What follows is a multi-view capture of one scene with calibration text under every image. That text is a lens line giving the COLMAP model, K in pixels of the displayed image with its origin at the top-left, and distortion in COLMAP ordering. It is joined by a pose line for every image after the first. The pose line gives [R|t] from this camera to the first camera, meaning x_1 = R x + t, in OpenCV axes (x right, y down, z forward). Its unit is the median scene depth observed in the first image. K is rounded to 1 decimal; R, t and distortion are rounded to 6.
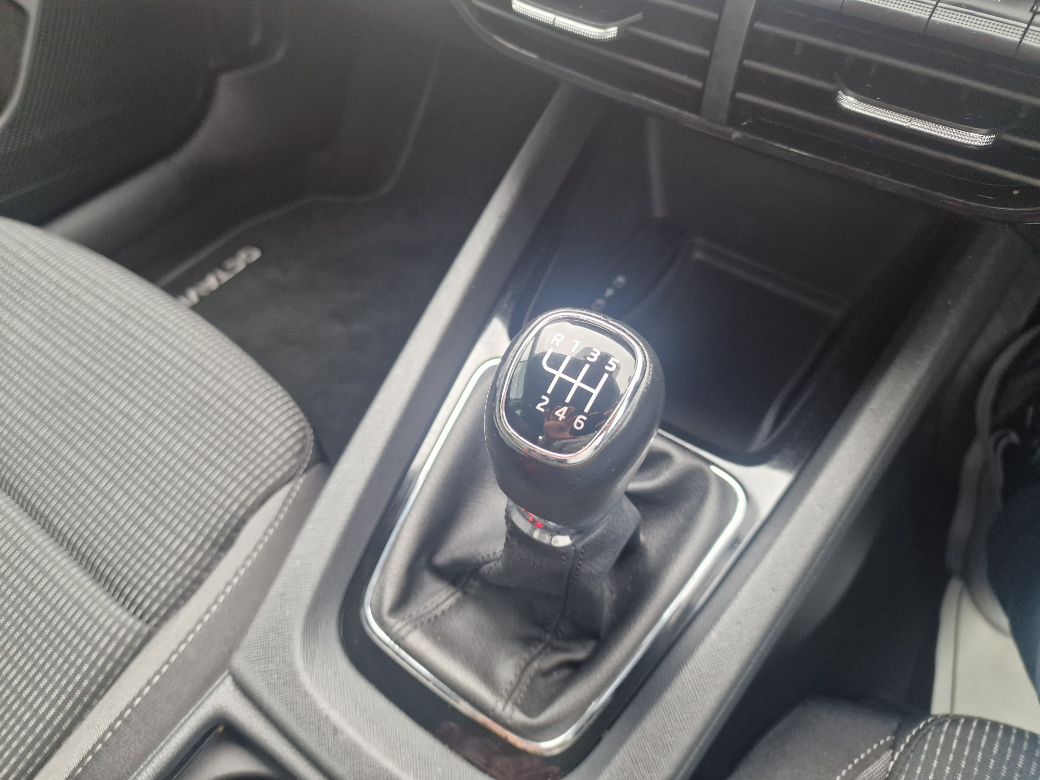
lens RADIAL K [[680.4, 0, 519.6], [0, 680.4, 371.3], [0, 0, 1]] dist [0.000204, -0.050399]
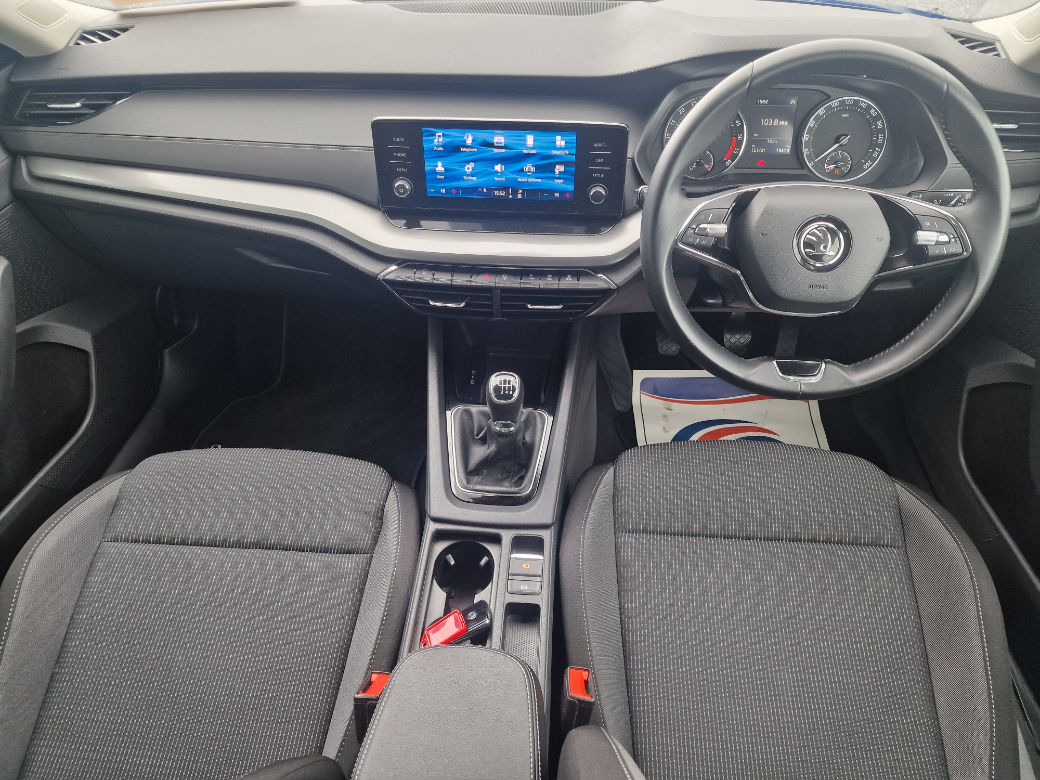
lens RADIAL K [[711.2, 0, 520.0], [0, 711.2, 390.0], [0, 0, 1]] dist [0.065202, -0.068994]
pose [[0.859195, -0.345338, 0.377525, -1.164688], [0.395633, 0.916298, -0.062229, 0.263309], [-0.324436, 0.202828, 0.923906, -2.446273]]
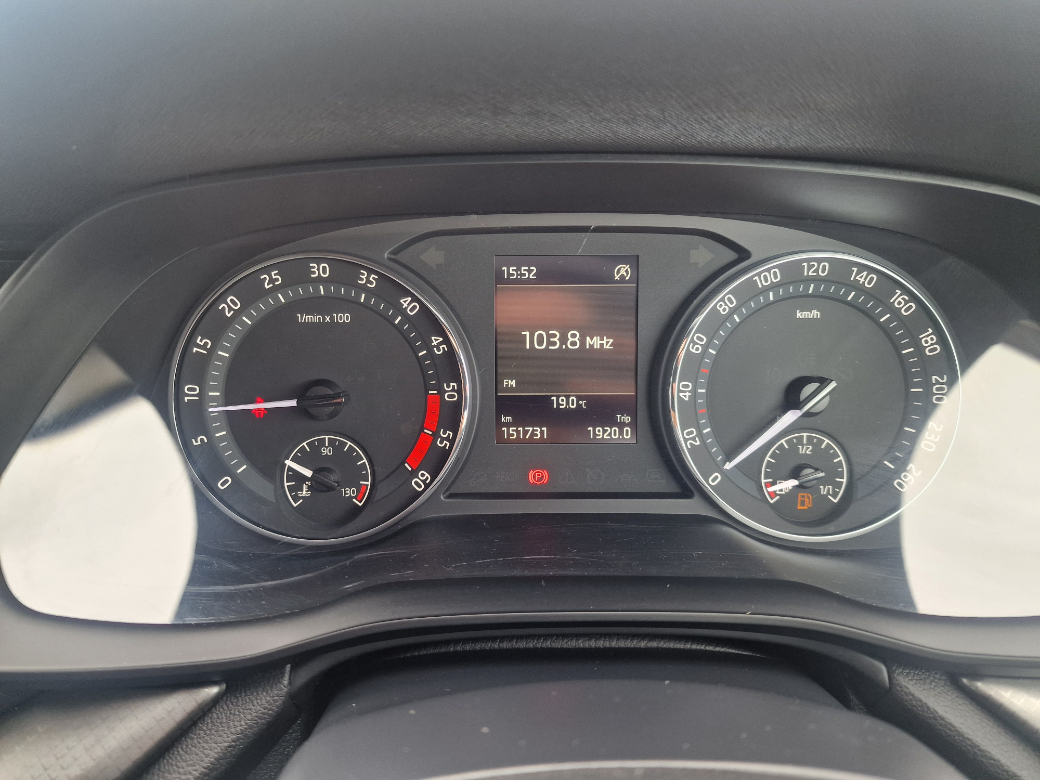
lens RADIAL K [[691.4, 0, 520.4], [0, 691.4, 394.7], [0, 0, 1]] dist [0.039955, -0.053411]
pose [[0.815360, -0.264222, 0.515145, 1.287036], [0.440257, 0.860807, -0.255313, -0.430504], [-0.375981, 0.434969, 0.818193, -0.451796]]
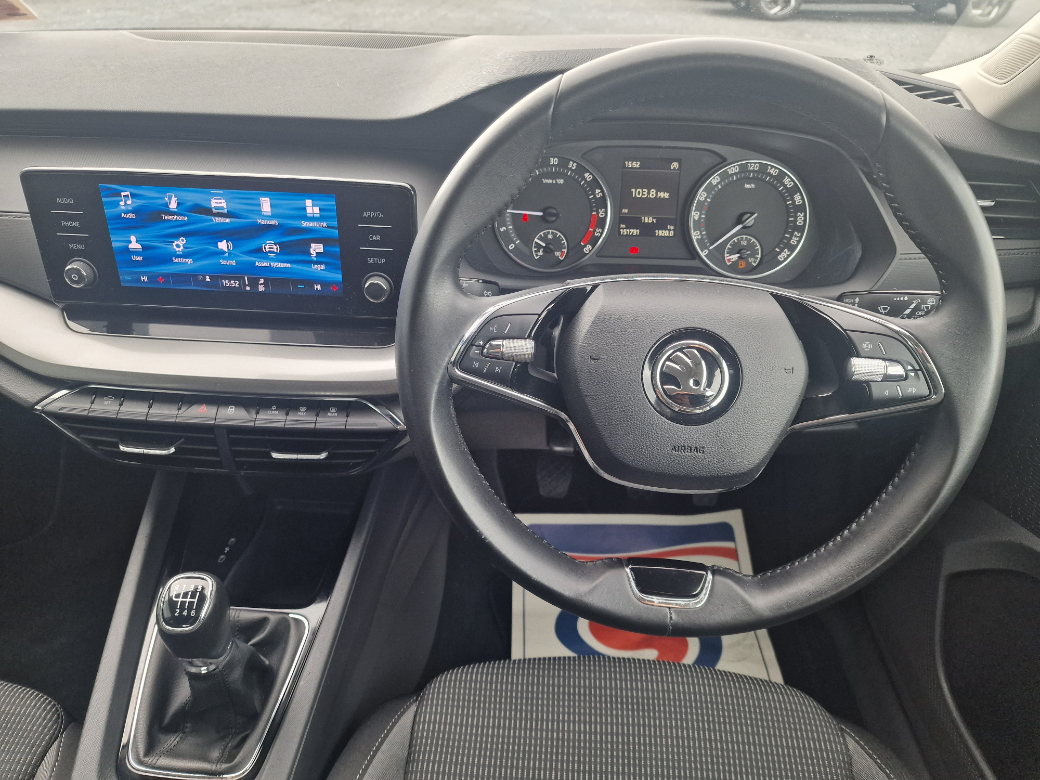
lens RADIAL K [[691.4, 0, 520.4], [0, 691.4, 394.7], [0, 0, 1]] dist [0.039955, -0.053411]
pose [[0.852995, -0.287218, 0.435781, 0.165655], [0.388676, 0.906821, -0.163117, 0.169147], [-0.348325, 0.308516, 0.885148, -1.535391]]
